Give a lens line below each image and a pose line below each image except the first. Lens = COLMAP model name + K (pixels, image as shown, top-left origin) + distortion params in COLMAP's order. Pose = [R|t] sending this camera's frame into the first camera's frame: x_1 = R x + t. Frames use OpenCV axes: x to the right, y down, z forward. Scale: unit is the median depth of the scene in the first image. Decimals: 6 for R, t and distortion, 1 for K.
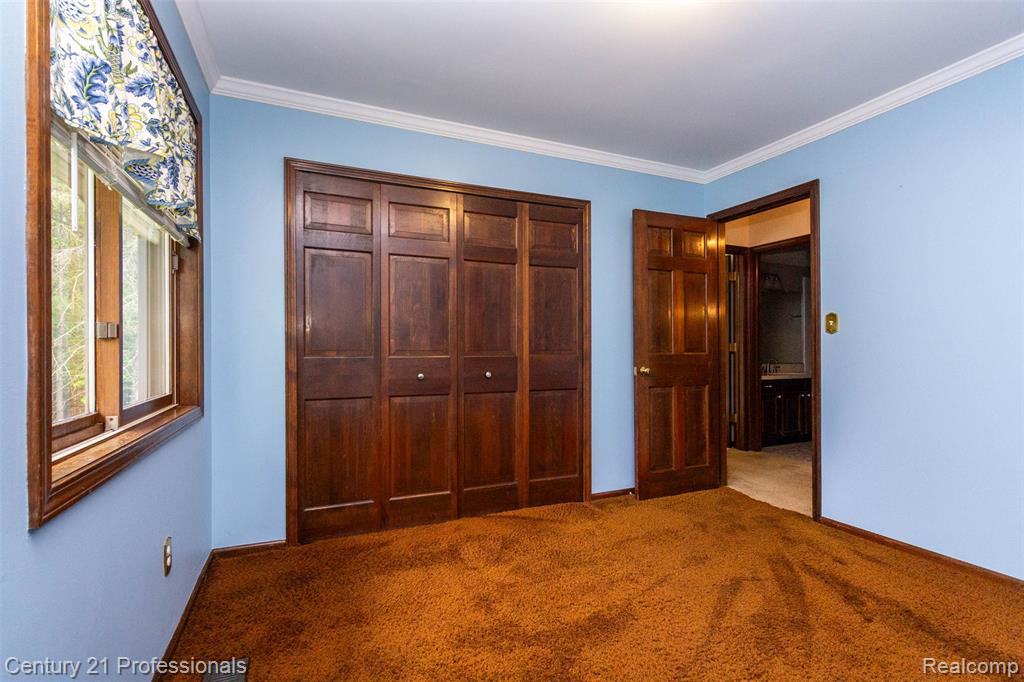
lens RADIAL K [[485.7, 0, 518.2], [0, 485.7, 345.3], [0, 0, 1]] dist [-0.003233, 0.000641]
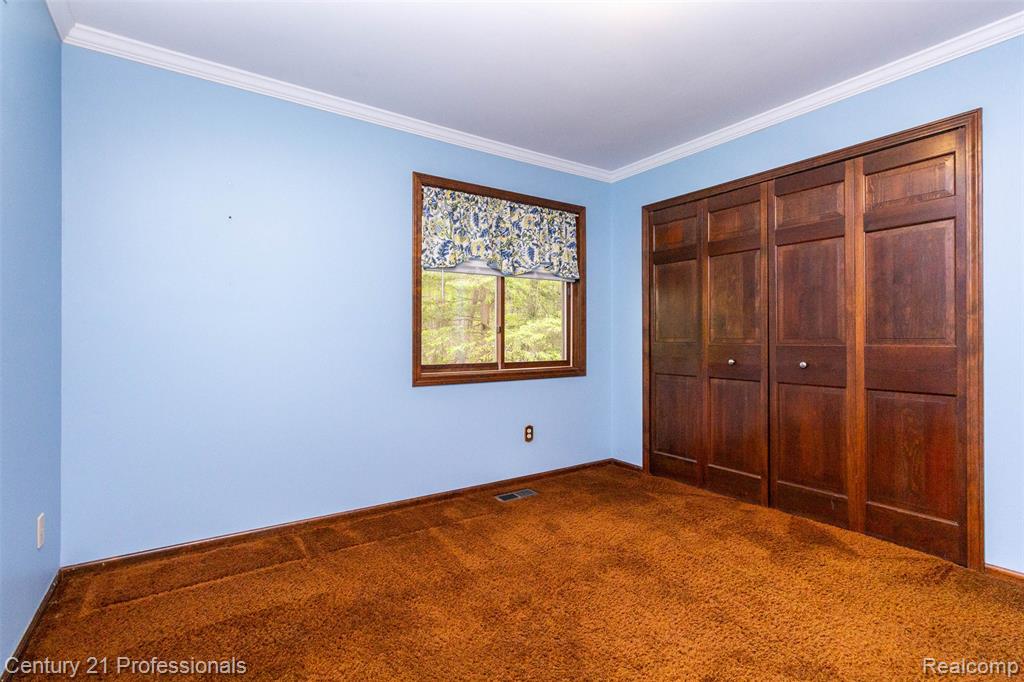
lens RADIAL K [[485.7, 0, 514.5], [0, 485.7, 340.4], [0, 0, 1]] dist [-0.003233, 0.000641]
pose [[0.161979, 0.002210, -0.986792, 0.740935], [0.002688, 0.999993, 0.002681, 0.009868], [0.986791, -0.003087, 0.161972, 0.309443]]
